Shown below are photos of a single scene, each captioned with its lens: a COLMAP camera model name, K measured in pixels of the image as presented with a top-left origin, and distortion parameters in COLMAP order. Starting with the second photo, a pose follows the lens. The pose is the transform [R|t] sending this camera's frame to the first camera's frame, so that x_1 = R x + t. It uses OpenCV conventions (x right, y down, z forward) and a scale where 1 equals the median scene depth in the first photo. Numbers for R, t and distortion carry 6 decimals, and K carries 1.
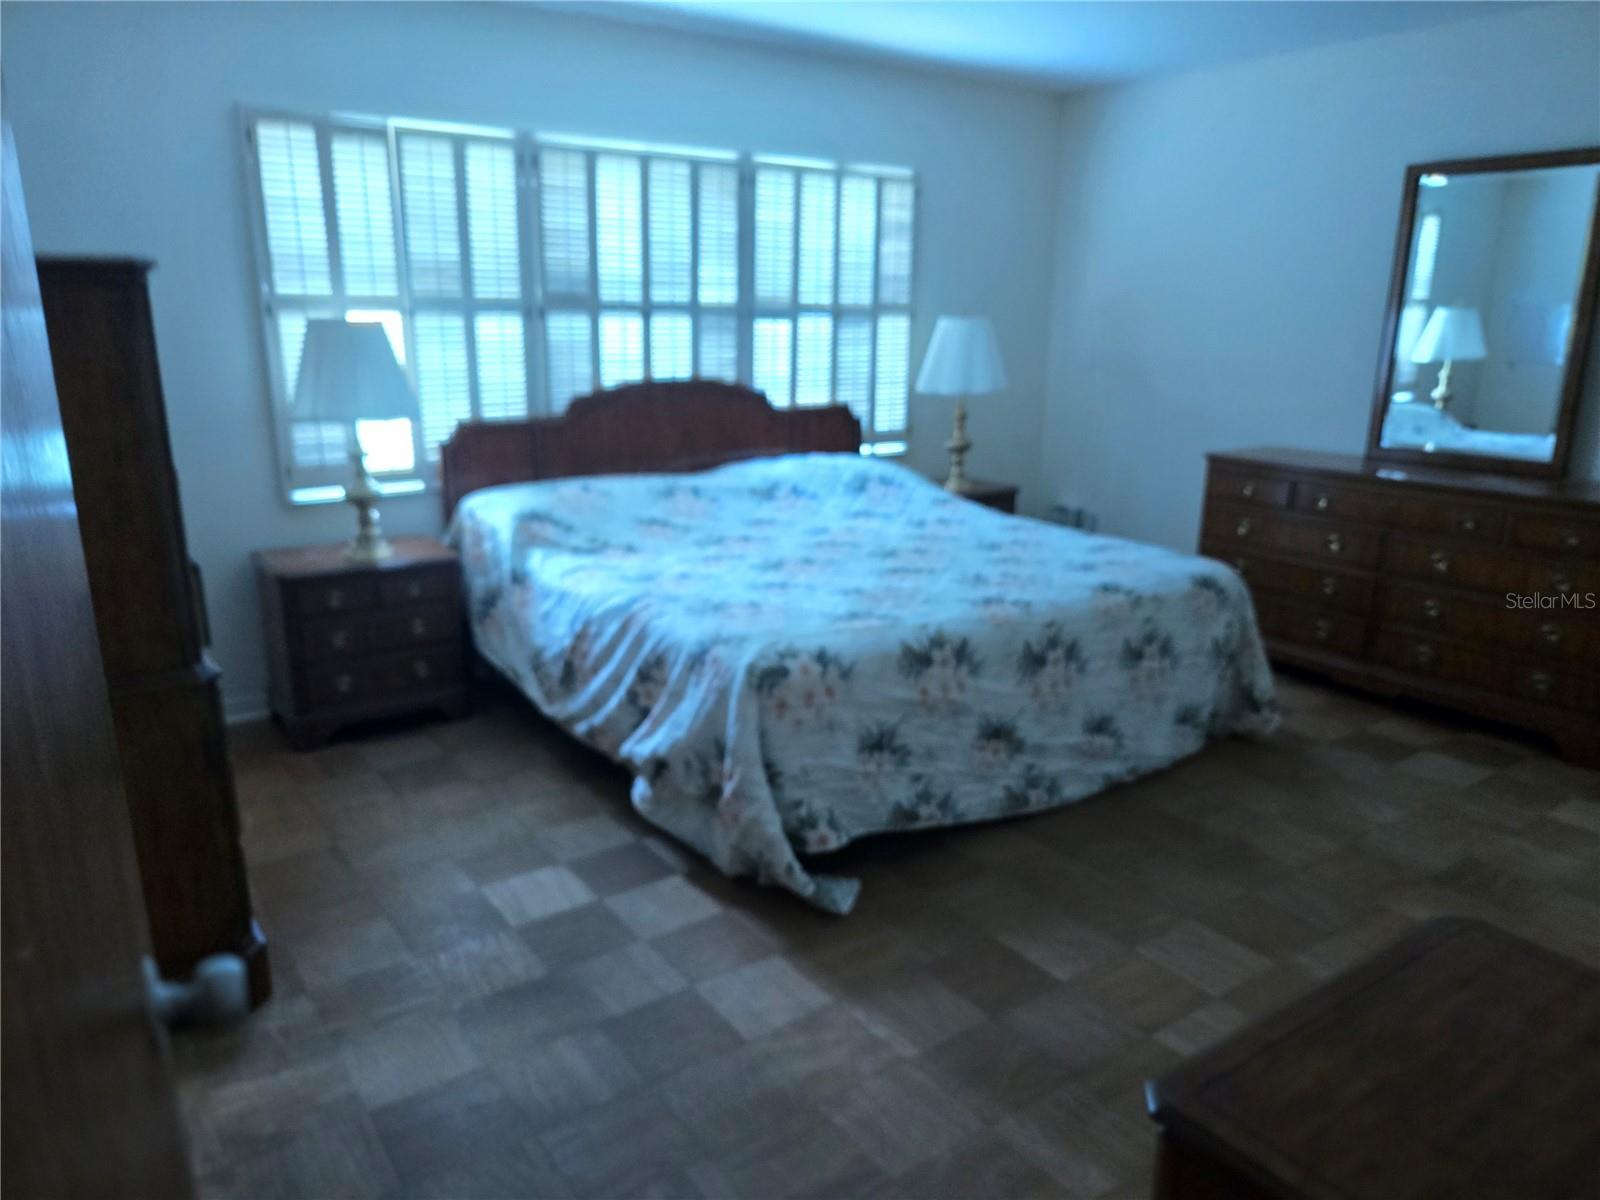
lens RADIAL K [[1086.1, 0, 802.6], [0, 1086.1, 595.1], [0, 0, 1]] dist [0.045581, -0.041338]
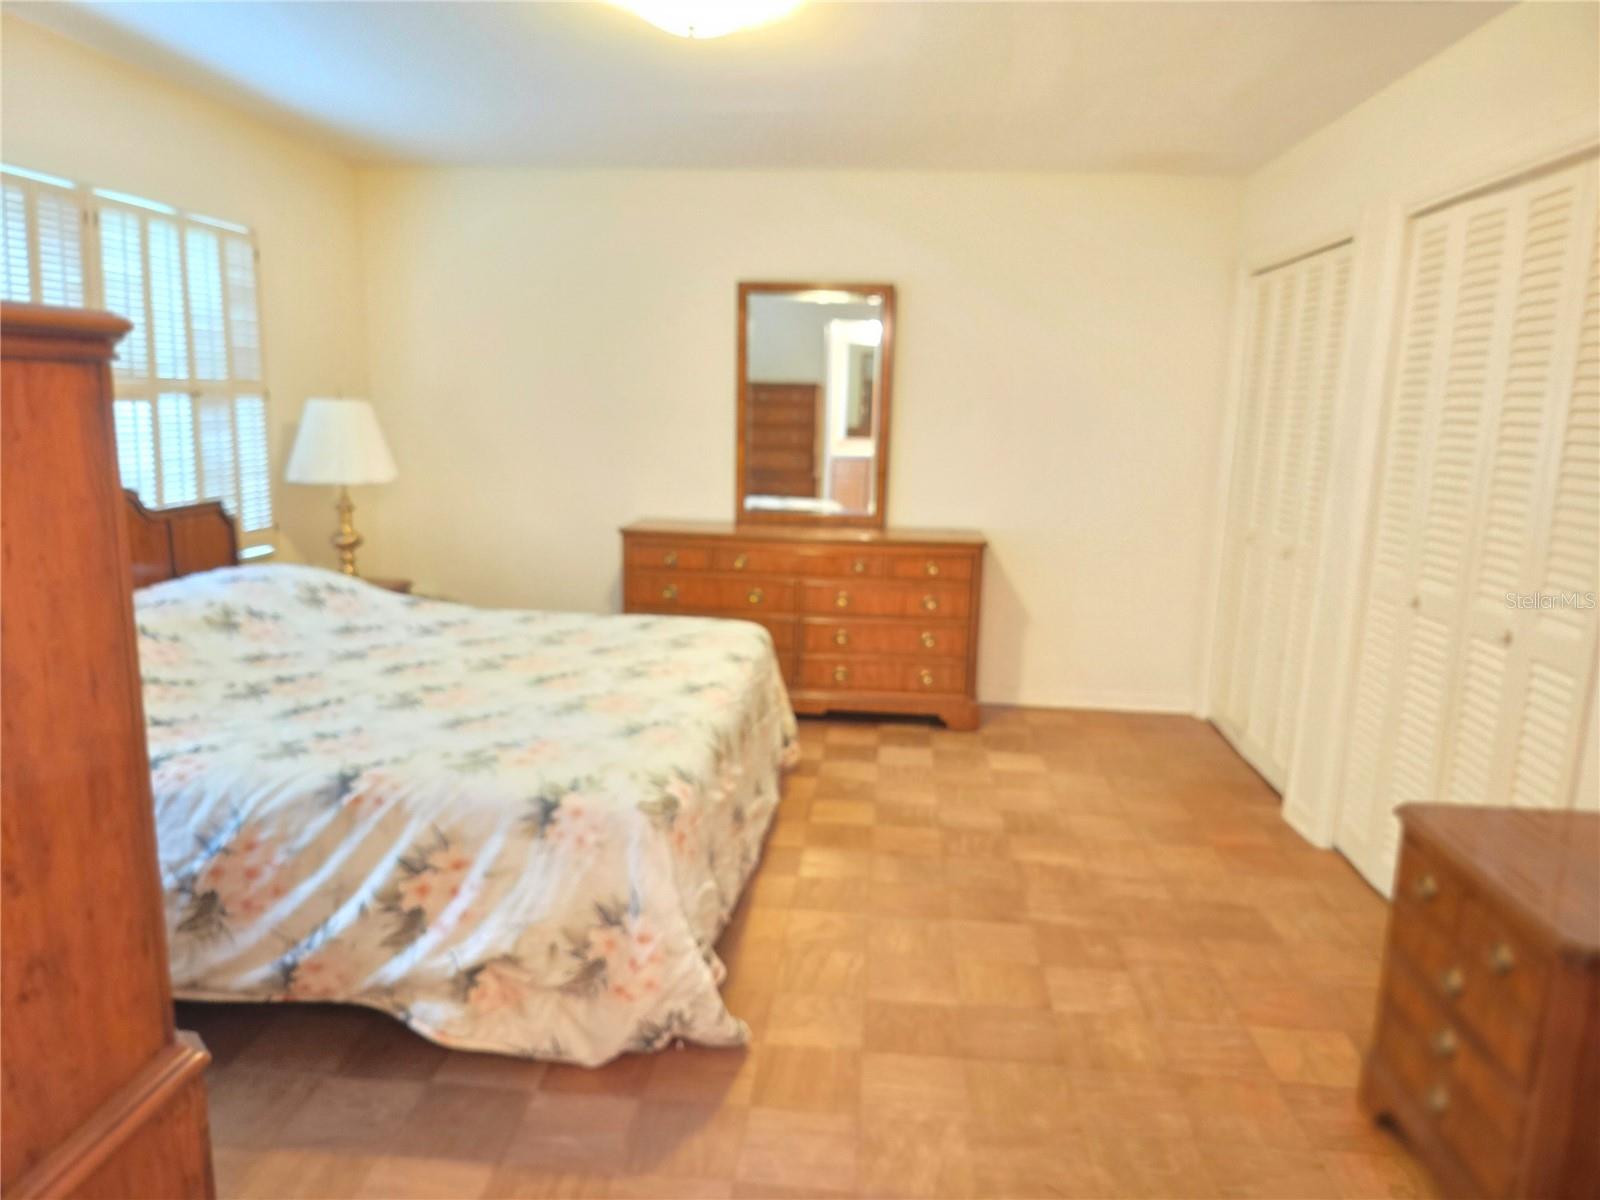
lens RADIAL K [[1086.1, 0, 803.1], [0, 1086.1, 595.3], [0, 0, 1]] dist [0.045581, -0.041338]
pose [[0.665397, -0.122896, 0.736304, -0.297003], [0.169235, 0.985508, 0.011553, -0.045176], [-0.727053, 0.116921, 0.676553, 0.147715]]
